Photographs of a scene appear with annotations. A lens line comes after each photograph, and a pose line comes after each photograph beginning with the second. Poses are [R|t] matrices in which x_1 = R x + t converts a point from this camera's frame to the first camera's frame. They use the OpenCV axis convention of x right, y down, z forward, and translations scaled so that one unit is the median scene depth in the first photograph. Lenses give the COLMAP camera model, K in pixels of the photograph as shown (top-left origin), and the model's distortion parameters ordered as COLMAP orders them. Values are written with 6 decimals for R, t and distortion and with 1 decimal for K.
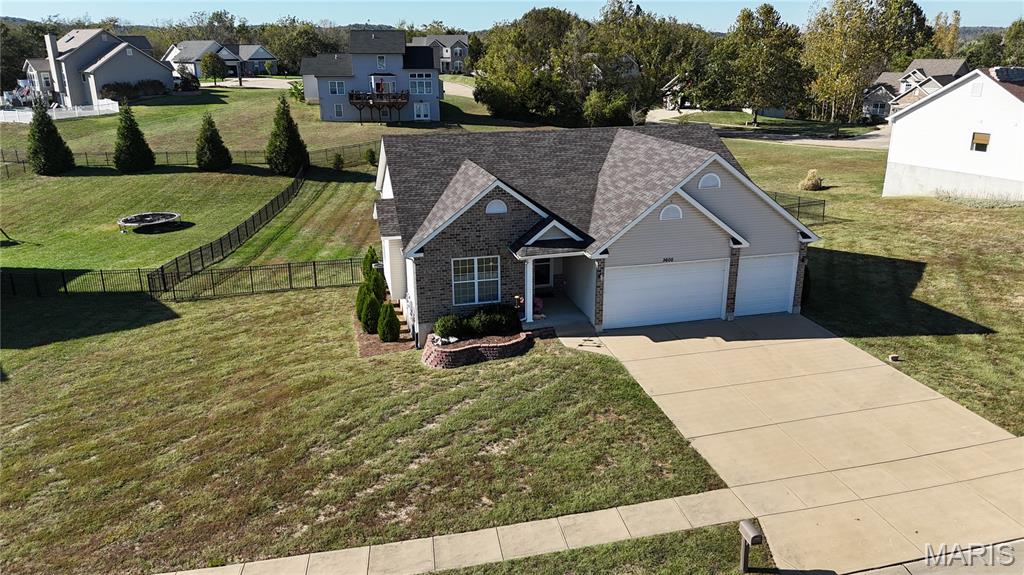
lens RADIAL K [[751.0, 0, 512.0], [0, 751.0, 287.5], [0, 0, 1]] dist [0.074117, -0.066302]
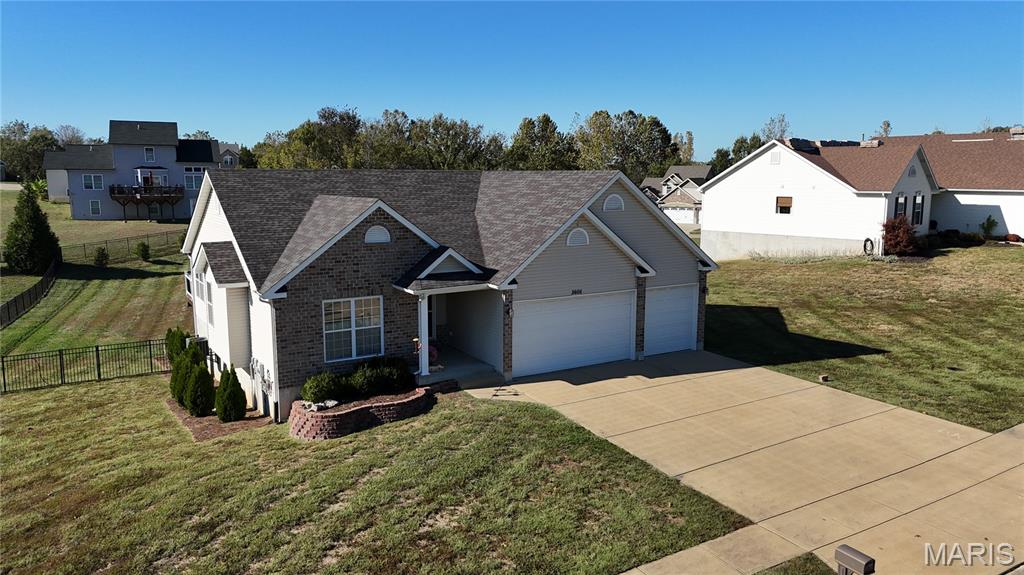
lens RADIAL K [[753.4, 0, 512.0], [0, 753.4, 287.5], [0, 0, 1]] dist [0.060941, -0.049500]
pose [[0.954721, -0.037922, 0.295076, -0.122948], [0.084109, 0.985785, -0.145446, 0.078910], [-0.285366, 0.163679, 0.944339, 0.193259]]
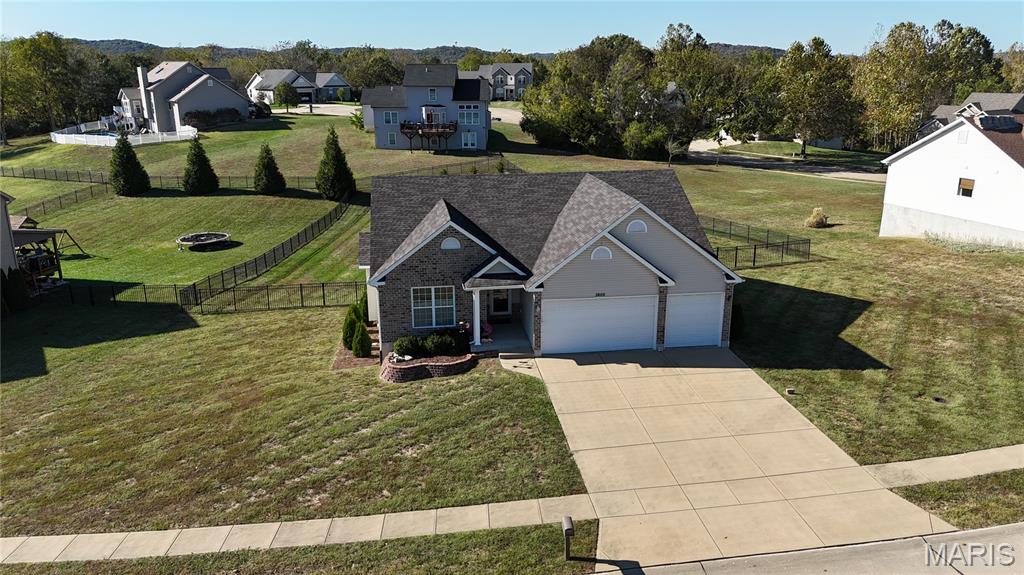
lens RADIAL K [[751.0, 0, 512.0], [0, 751.0, 287.5], [0, 0, 1]] dist [0.074117, -0.066302]
pose [[0.994276, 0.033155, -0.101563, 0.189016], [-0.035715, 0.999086, -0.023489, -0.016503], [0.100691, 0.026982, 0.994552, -0.129335]]
